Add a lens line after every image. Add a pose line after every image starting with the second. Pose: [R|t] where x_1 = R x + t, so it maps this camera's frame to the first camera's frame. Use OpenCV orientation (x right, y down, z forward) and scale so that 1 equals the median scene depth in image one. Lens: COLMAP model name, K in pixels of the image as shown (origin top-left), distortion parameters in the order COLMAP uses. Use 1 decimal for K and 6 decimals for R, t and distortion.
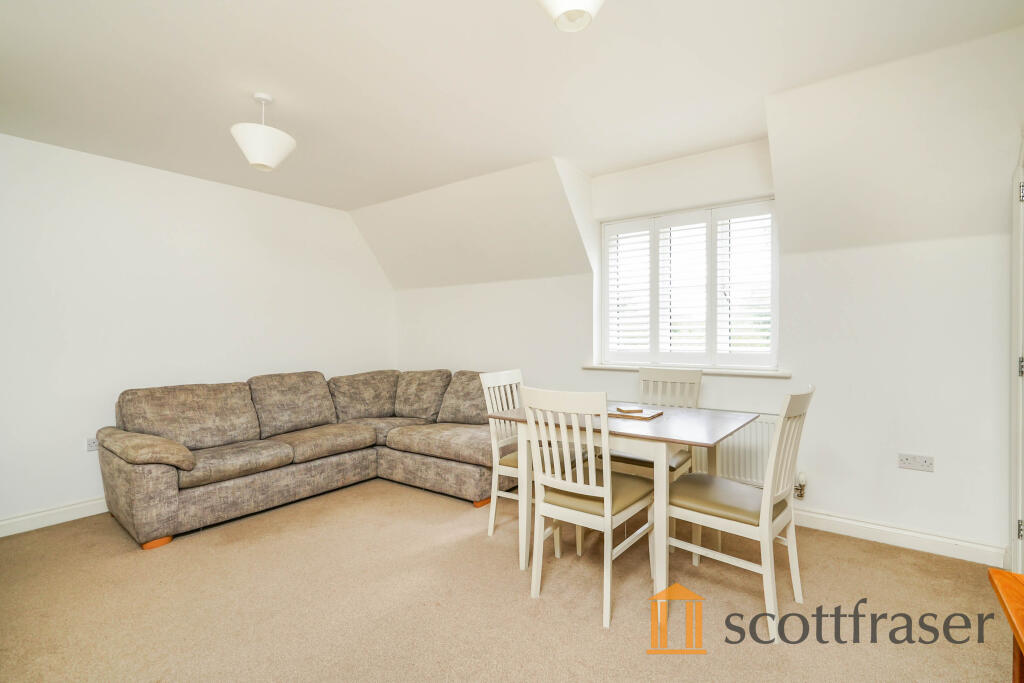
lens RADIAL K [[473.8, 0, 505.9], [0, 473.8, 336.0], [0, 0, 1]] dist [0.000386, 0.000162]
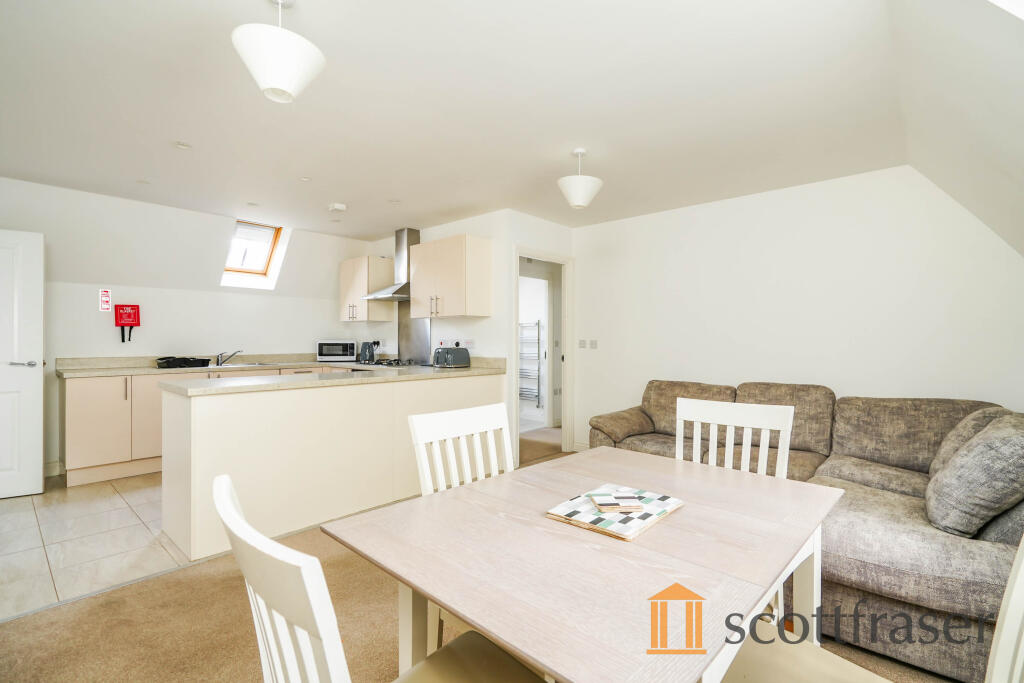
lens RADIAL K [[473.8, 0, 505.9], [0, 473.8, 336.0], [0, 0, 1]] dist [0.000386, 0.000162]
pose [[-0.073558, -0.004605, -0.997280, 0.446863], [-0.009198, 0.999950, -0.003939, -0.002537], [0.997249, 0.008883, -0.073597, 0.522018]]
